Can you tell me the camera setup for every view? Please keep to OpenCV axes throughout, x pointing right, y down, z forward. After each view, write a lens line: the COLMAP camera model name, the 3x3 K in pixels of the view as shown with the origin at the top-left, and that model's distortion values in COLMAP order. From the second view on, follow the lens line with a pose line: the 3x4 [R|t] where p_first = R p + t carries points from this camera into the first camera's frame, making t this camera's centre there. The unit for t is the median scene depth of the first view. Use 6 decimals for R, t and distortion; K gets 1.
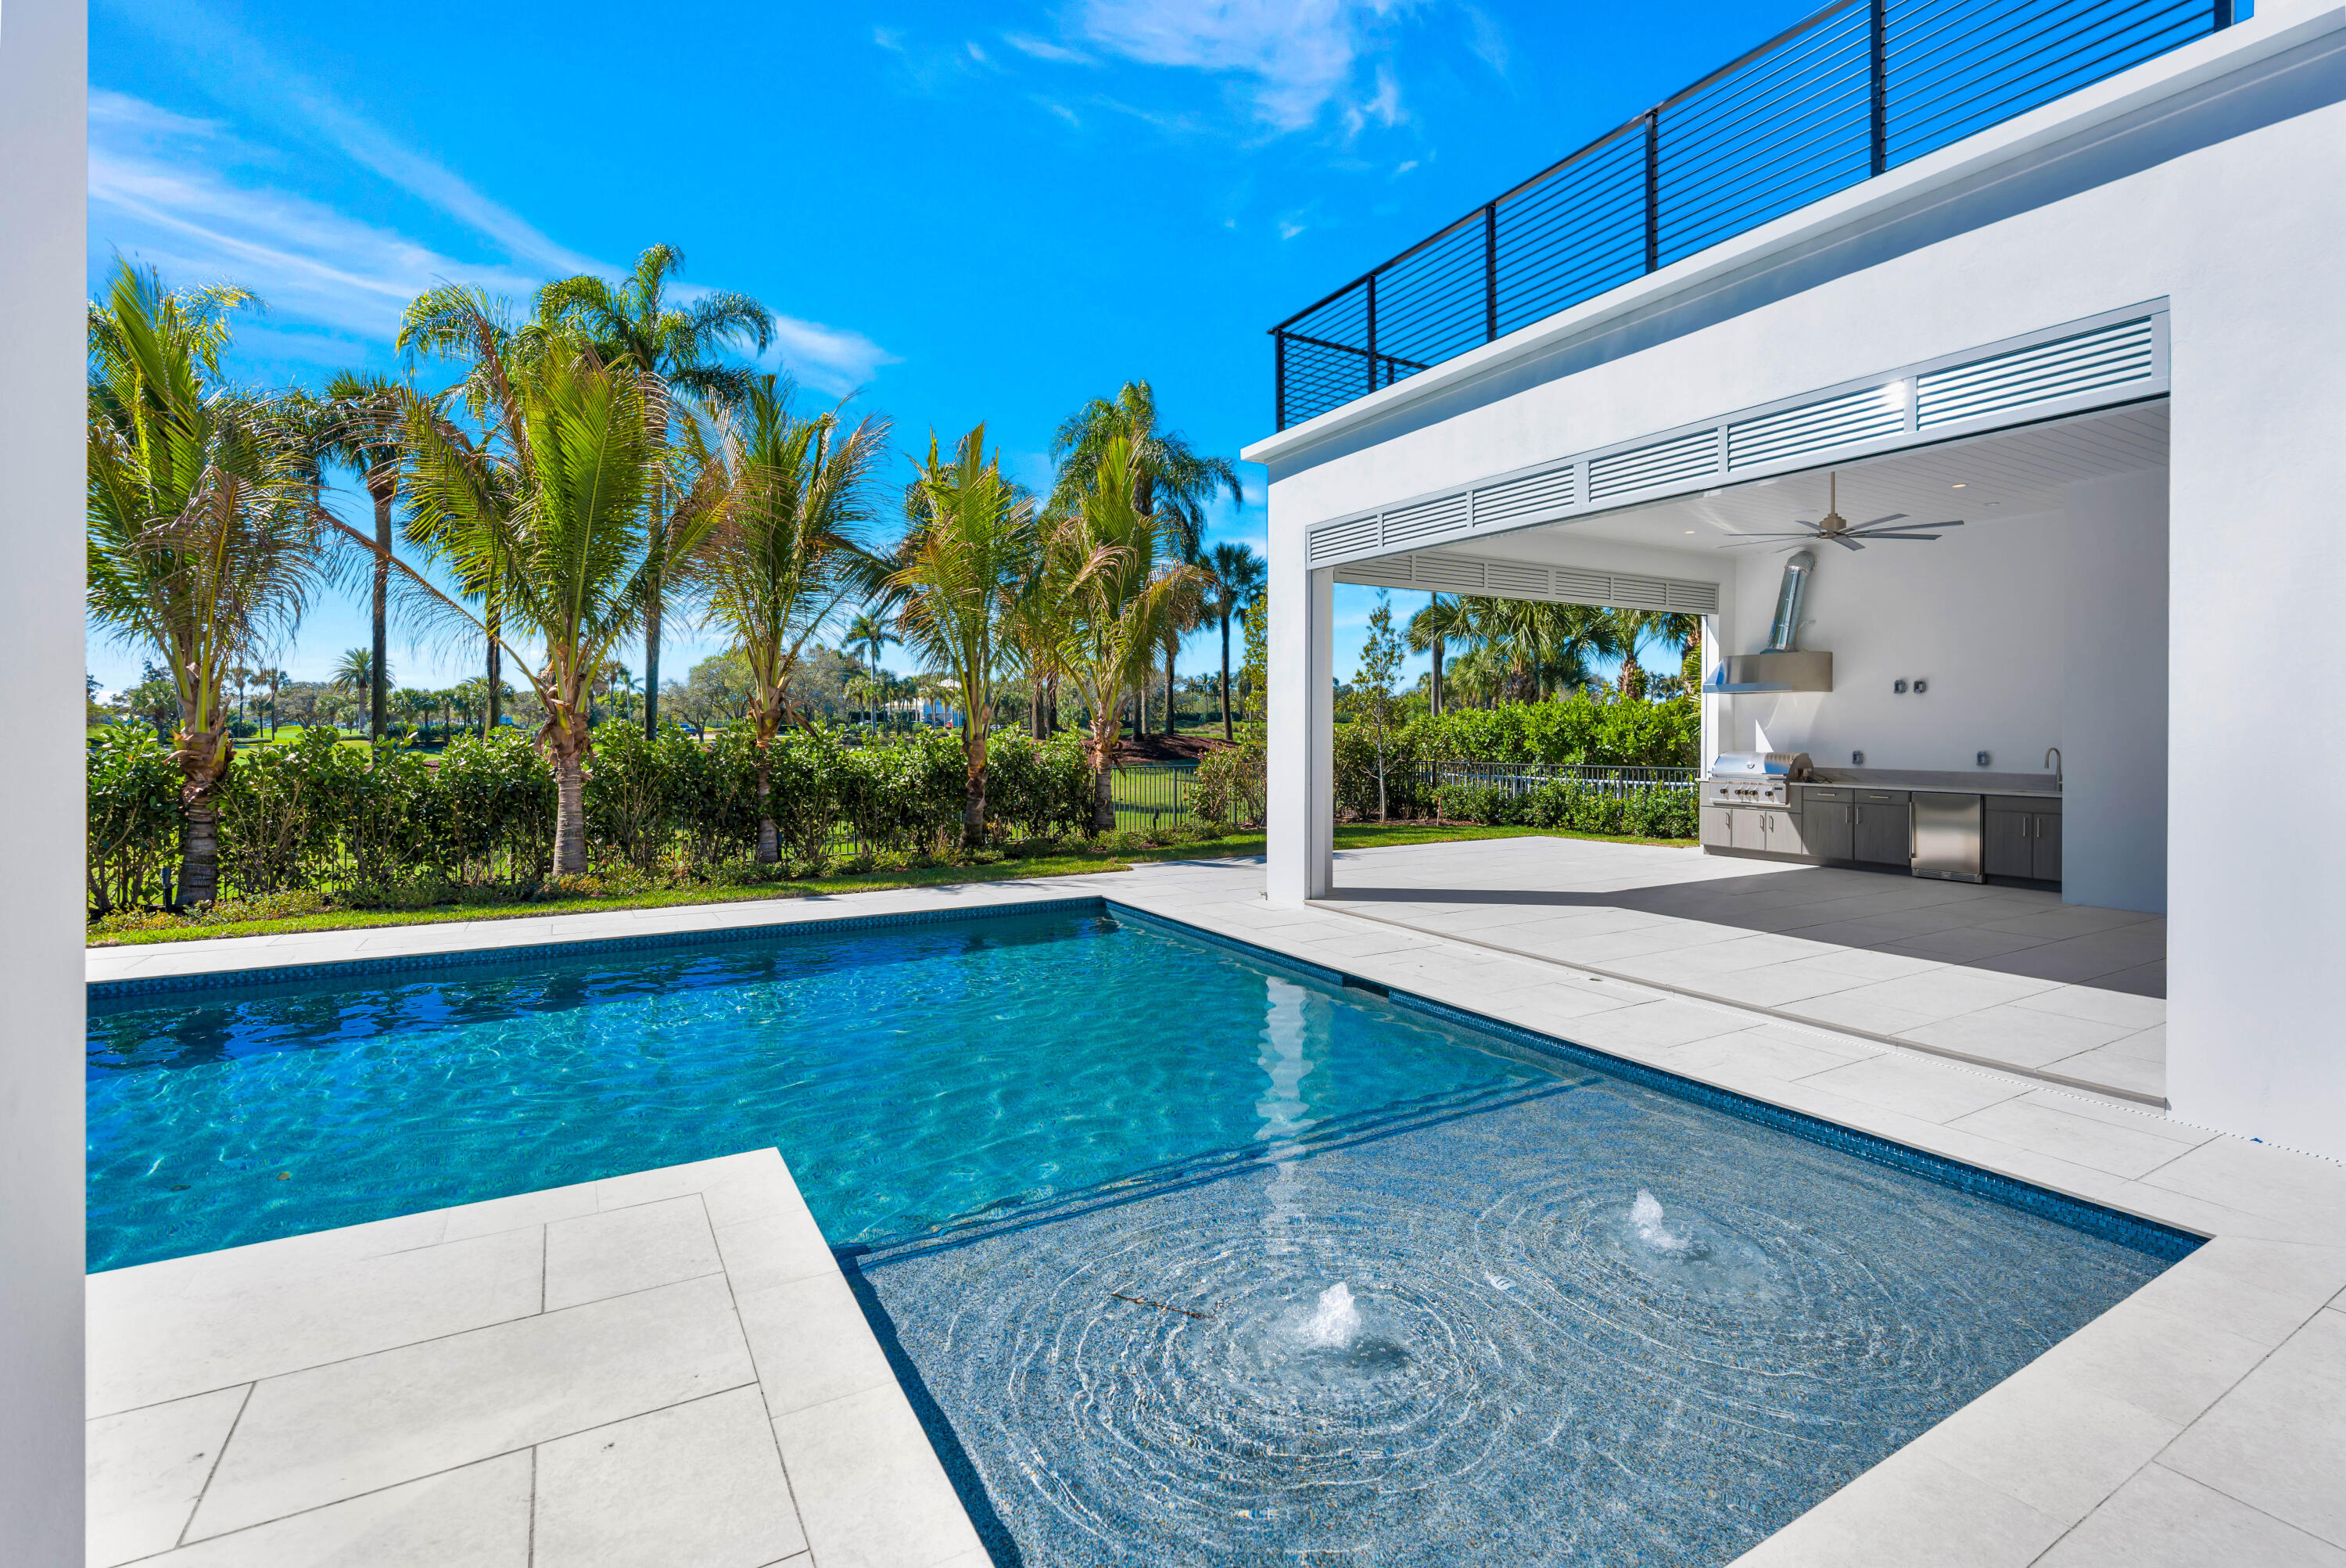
lens RADIAL K [[1056.2, 0, 1175.7], [0, 1056.2, 746.6], [0, 0, 1]] dist [-0.000676, -0.000042]
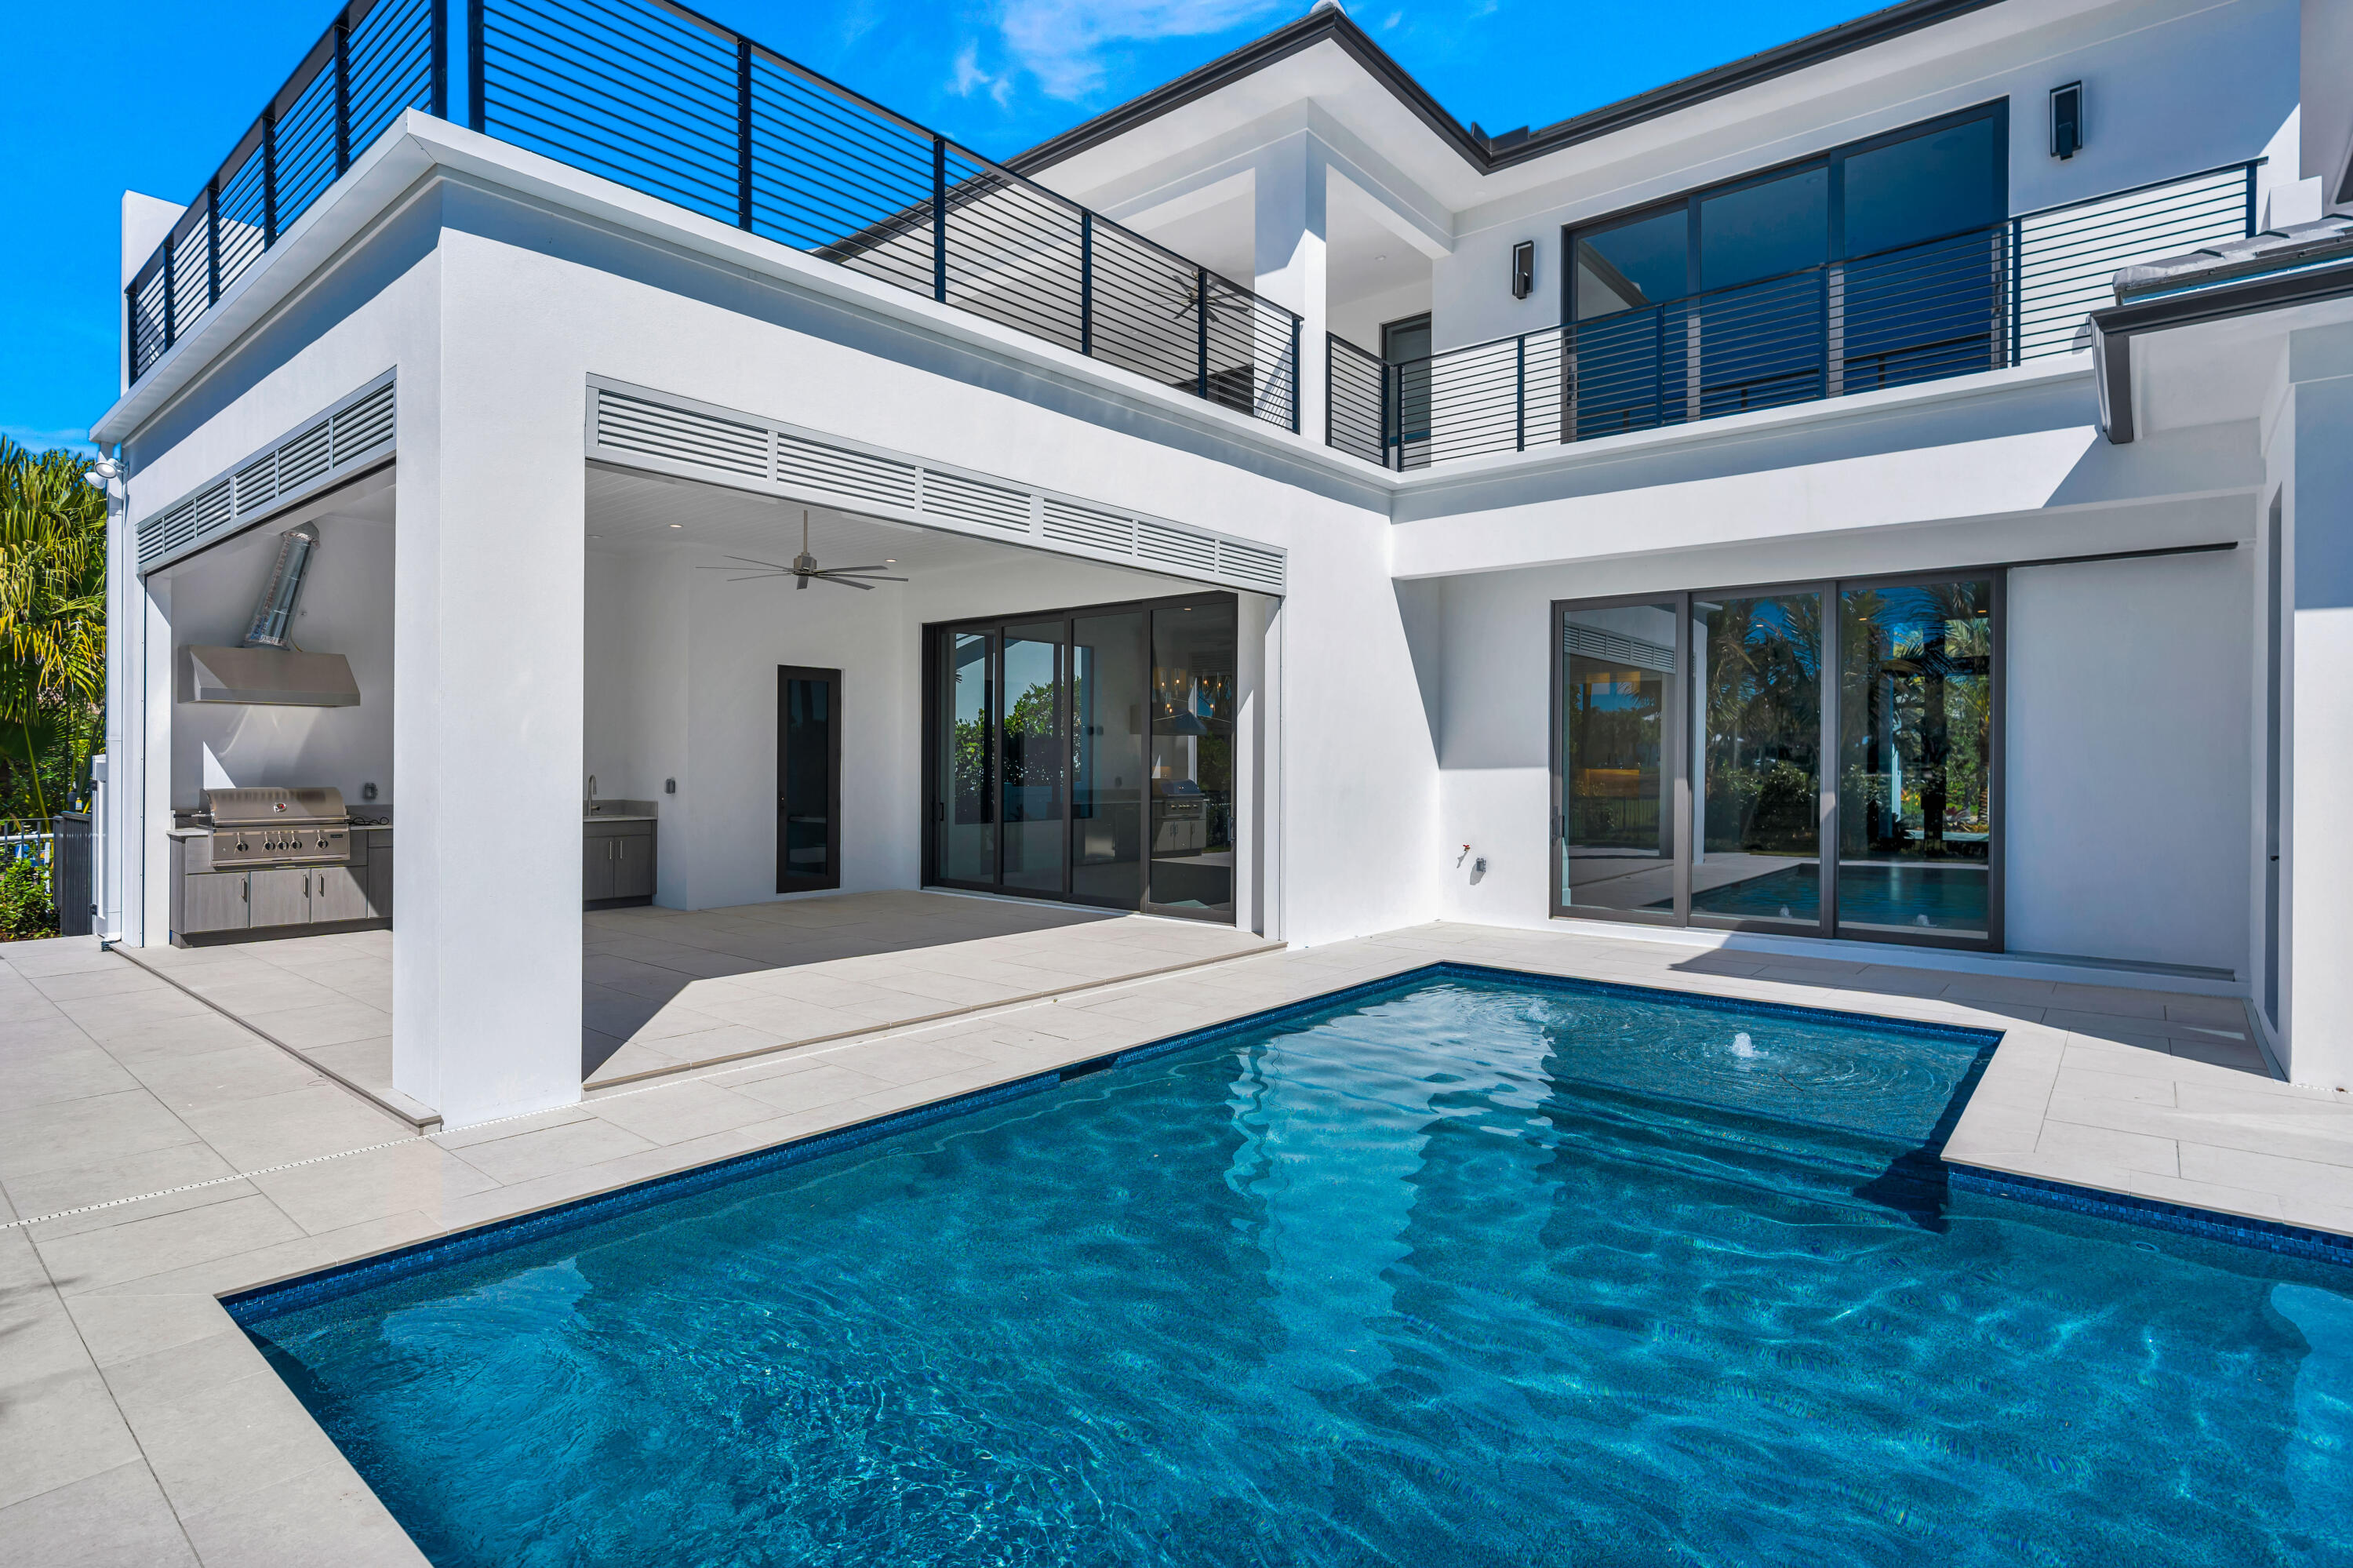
lens RADIAL K [[1197.1, 0, 1176.9], [0, 1197.1, 749.5], [0, 0, 1]] dist [0.005375, 0.000697]
pose [[-0.354294, 0.012457, 0.935051, -0.361201], [0.011517, 0.999894, -0.008957, -0.005698], [-0.935063, 0.007595, -0.354400, 0.624772]]
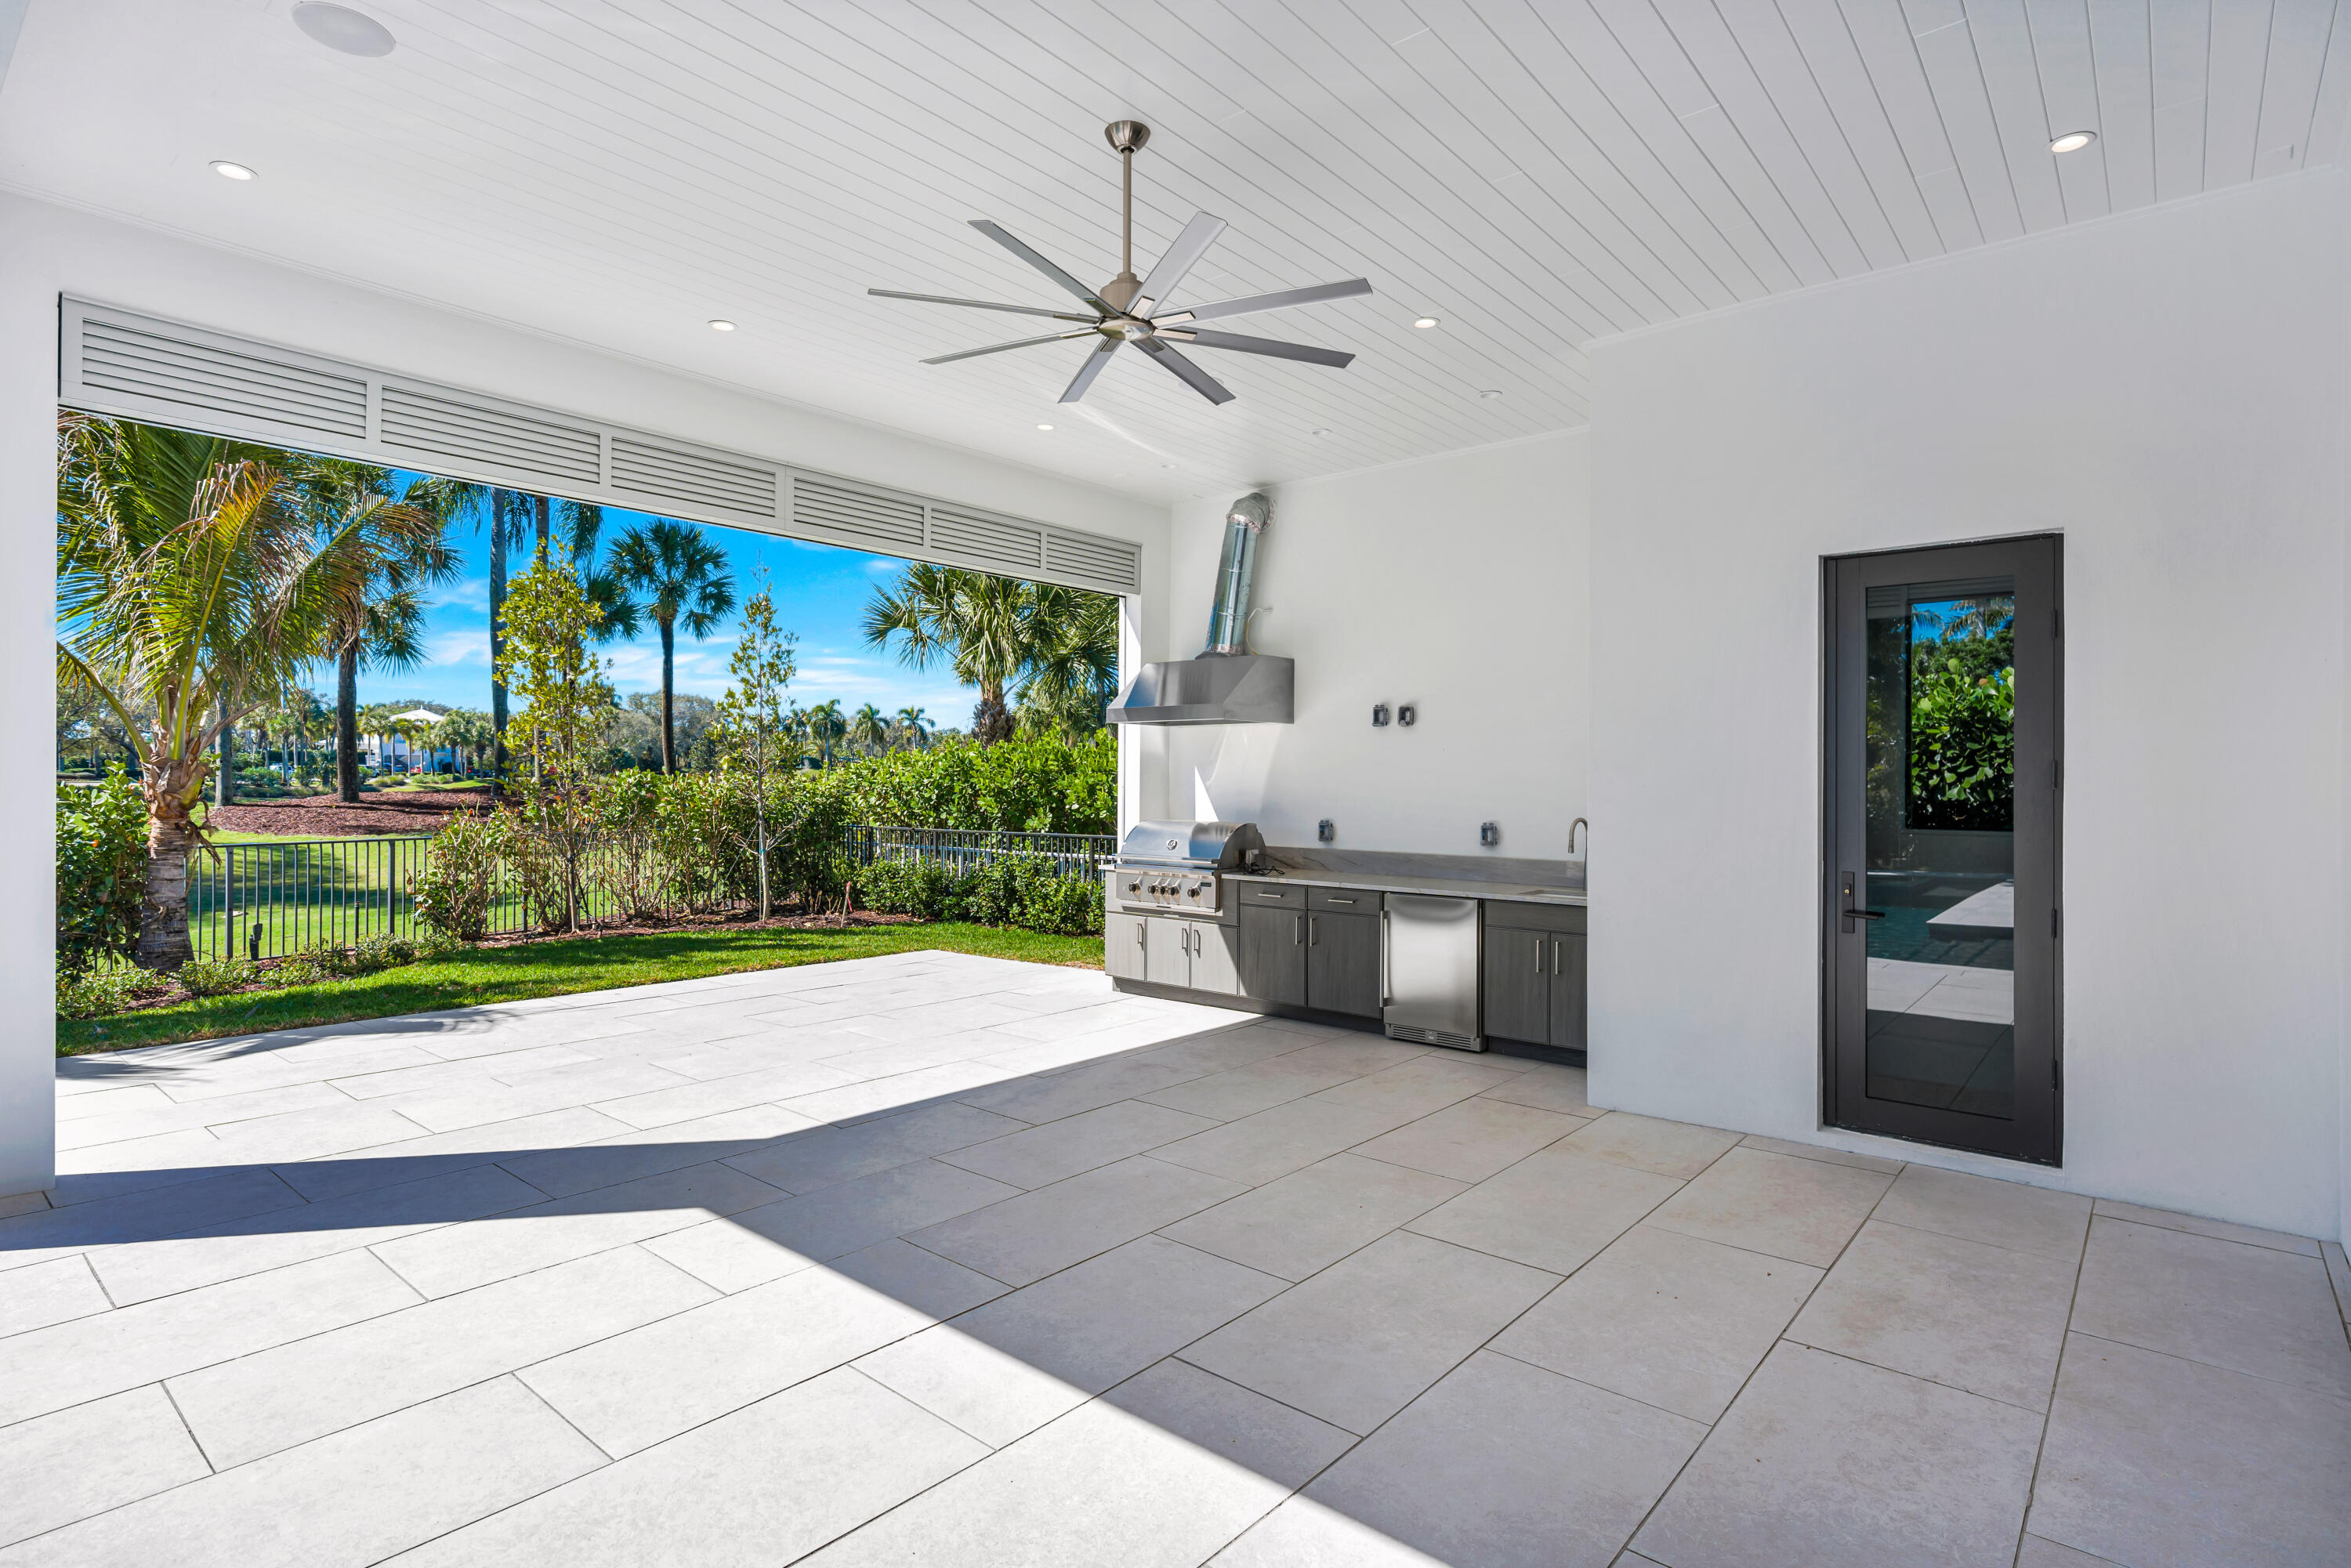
lens RADIAL K [[1168.2, 0, 1198.4], [0, 1168.2, 778.6], [0, 0, 1]] dist [-0.003264, -0.000222]
pose [[0.937354, 0.008573, 0.348272, 0.283078], [-0.002610, 0.999842, -0.017586, -0.006743], [-0.348368, 0.015575, 0.937229, 0.323433]]
